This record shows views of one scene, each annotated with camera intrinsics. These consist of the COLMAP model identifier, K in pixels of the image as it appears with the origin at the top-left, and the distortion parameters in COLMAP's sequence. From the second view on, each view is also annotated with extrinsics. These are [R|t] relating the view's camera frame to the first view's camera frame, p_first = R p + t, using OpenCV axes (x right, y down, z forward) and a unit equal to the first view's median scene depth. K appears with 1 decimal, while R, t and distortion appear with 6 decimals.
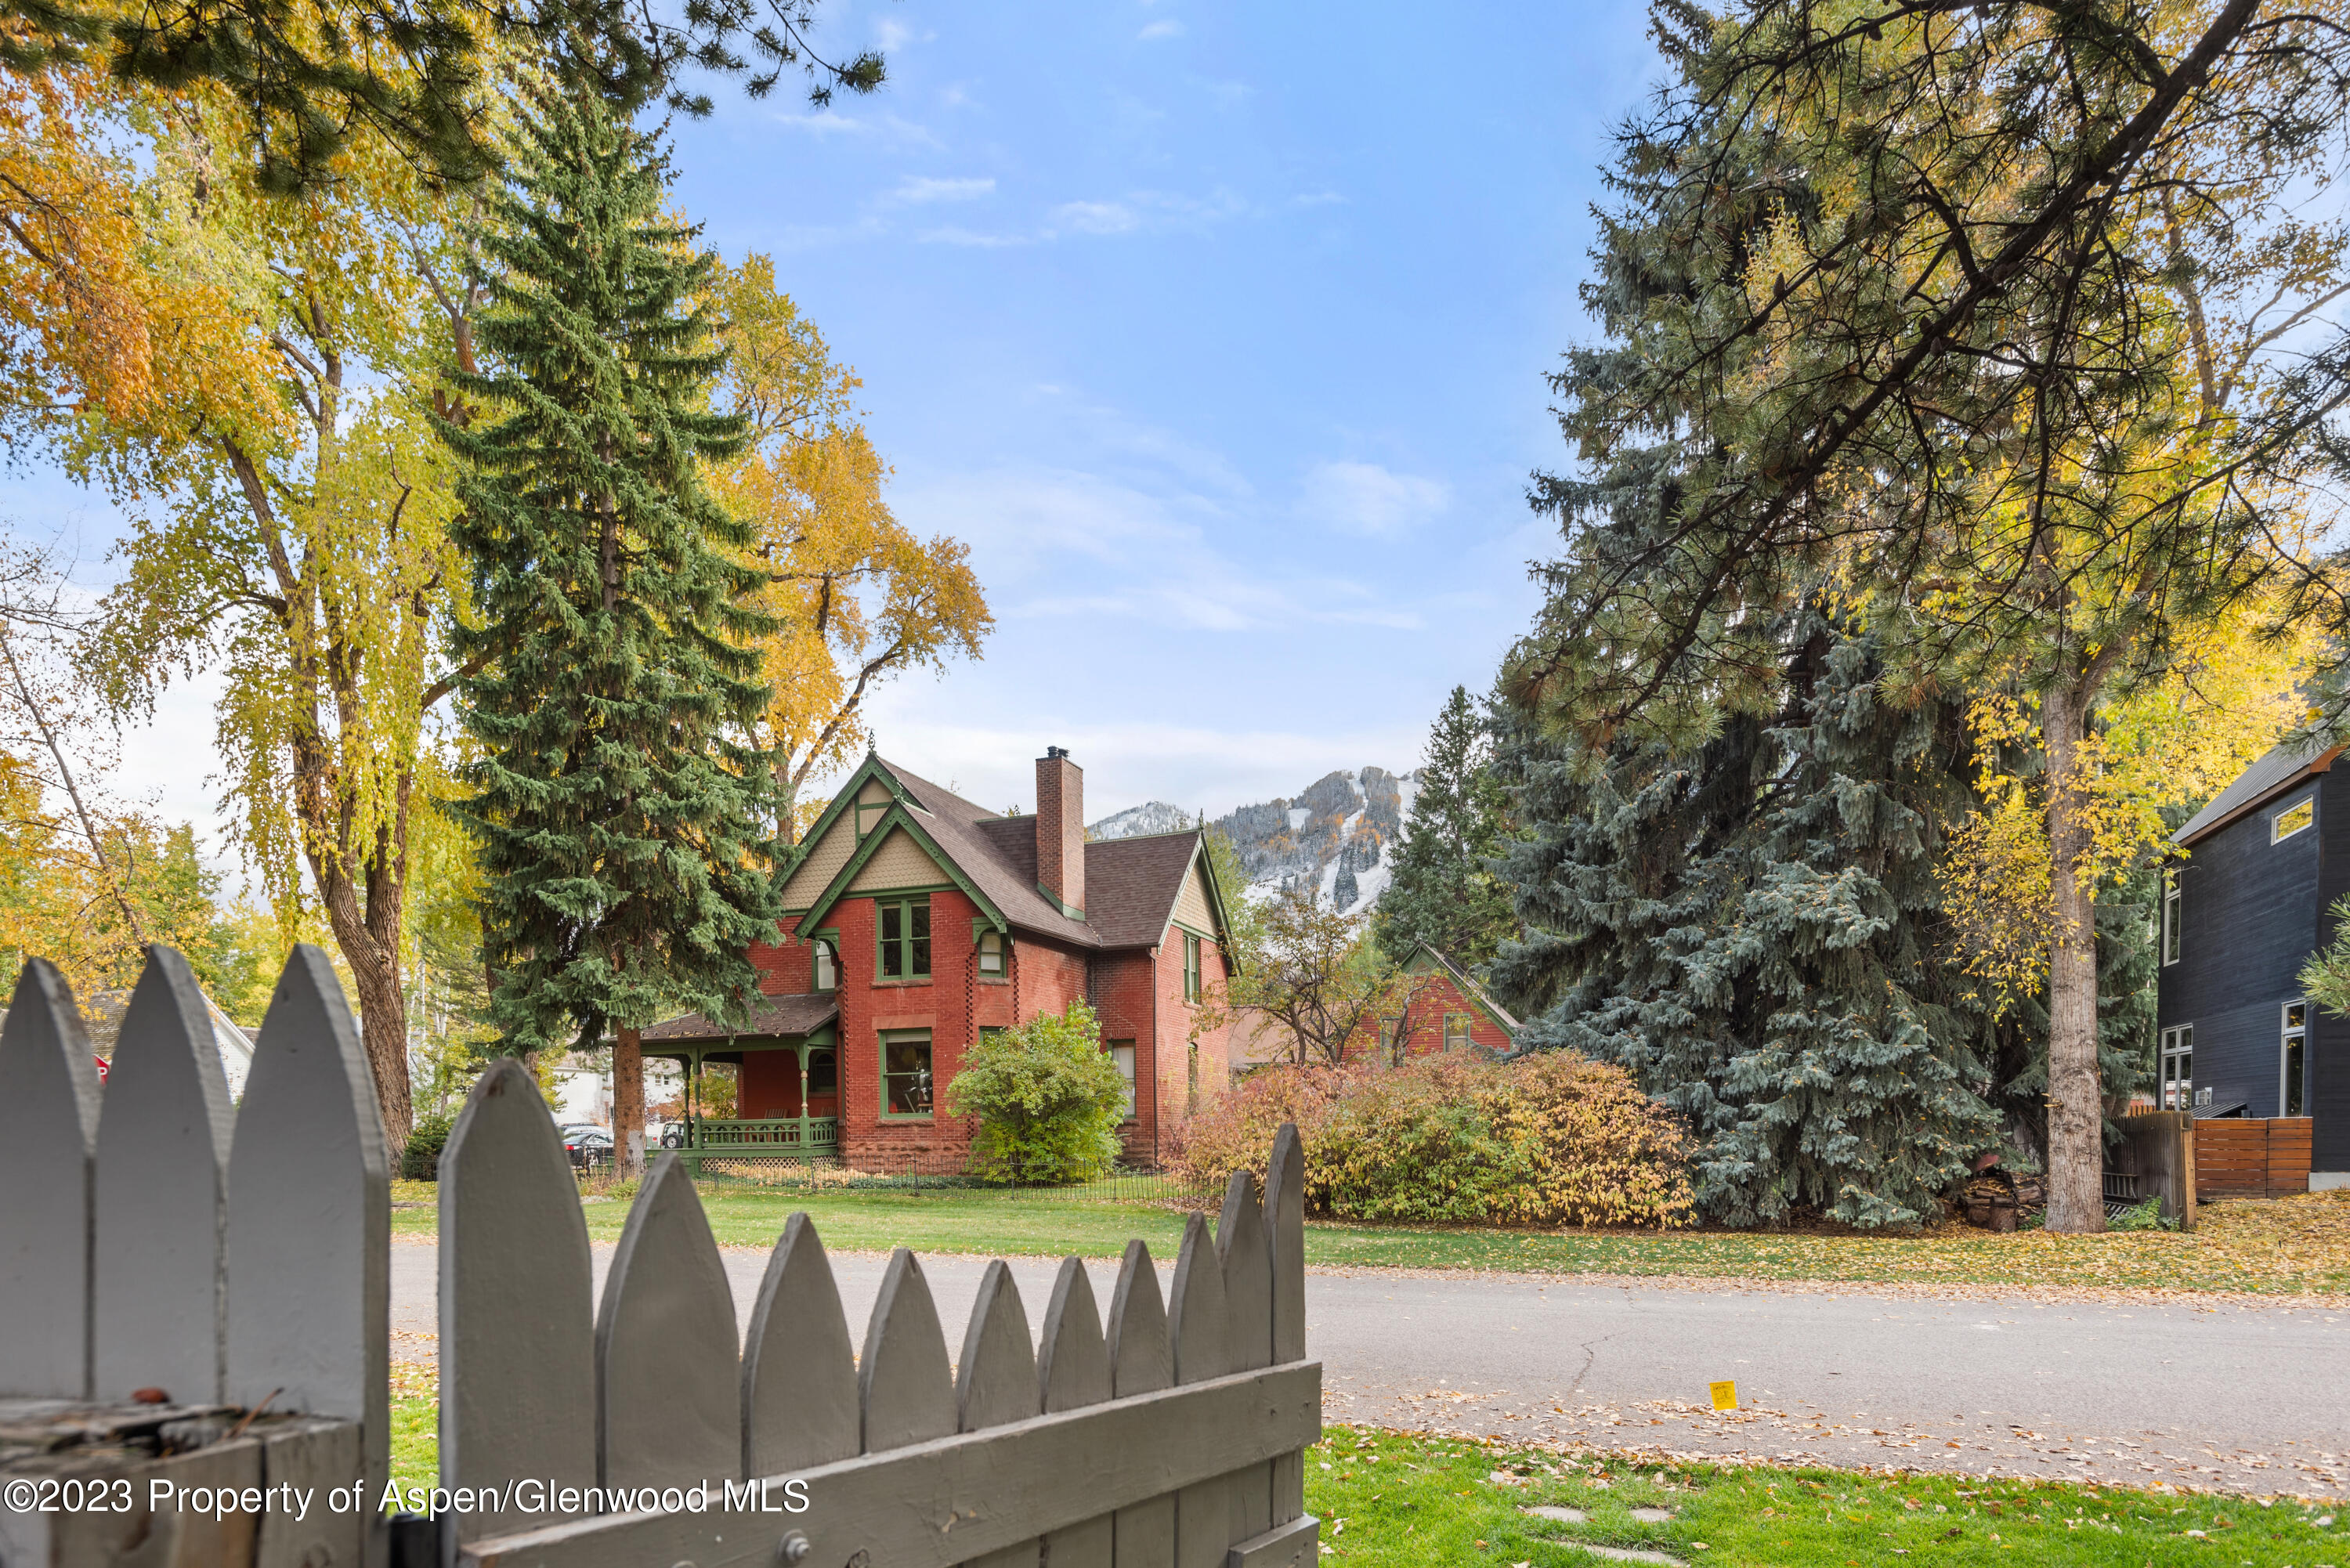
lens RADIAL K [[1294.9, 0, 1172.2], [0, 1294.9, 1017.3], [0, 0, 1]] dist [0.005413, 0.000860]
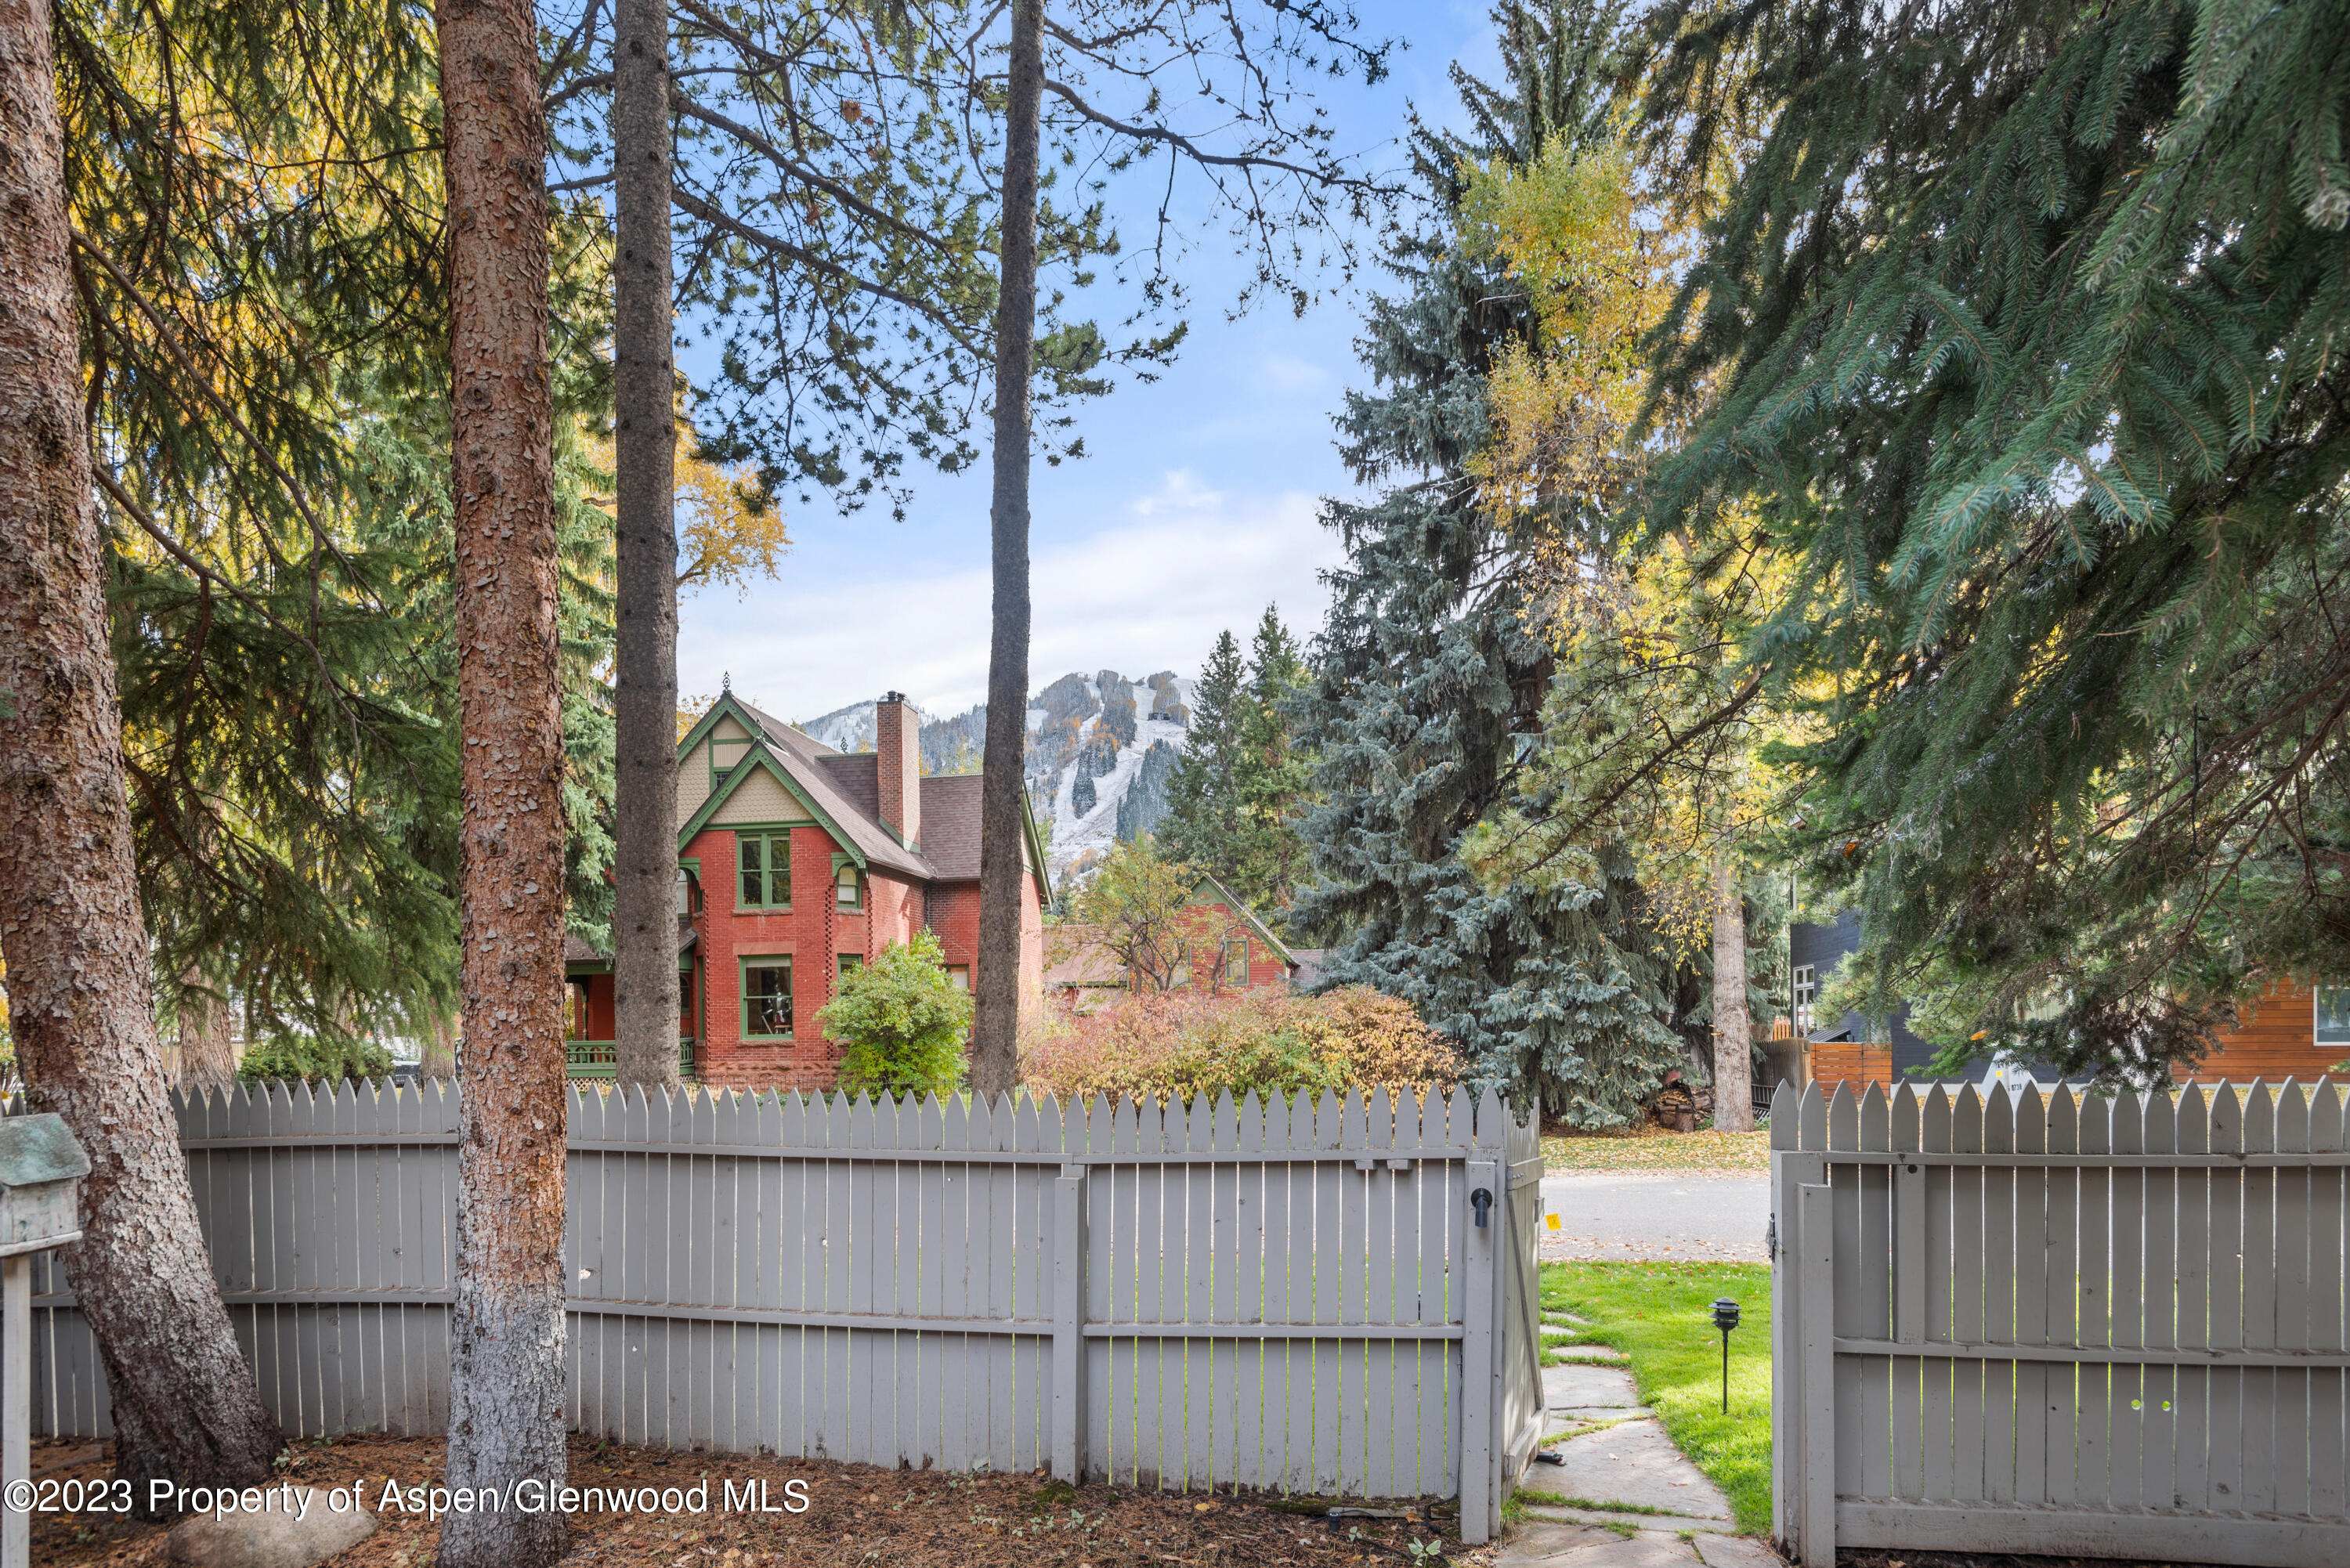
lens RADIAL K [[1325.2, 0, 1175.0], [0, 1325.2, 784.0], [0, 0, 1]] dist [0.001825, 0.000590]
pose [[0.978101, 0.039955, 0.204259, -0.128106], [-0.018875, 0.994385, -0.104130, -0.029531], [-0.207272, 0.097994, 0.973363, -0.195252]]
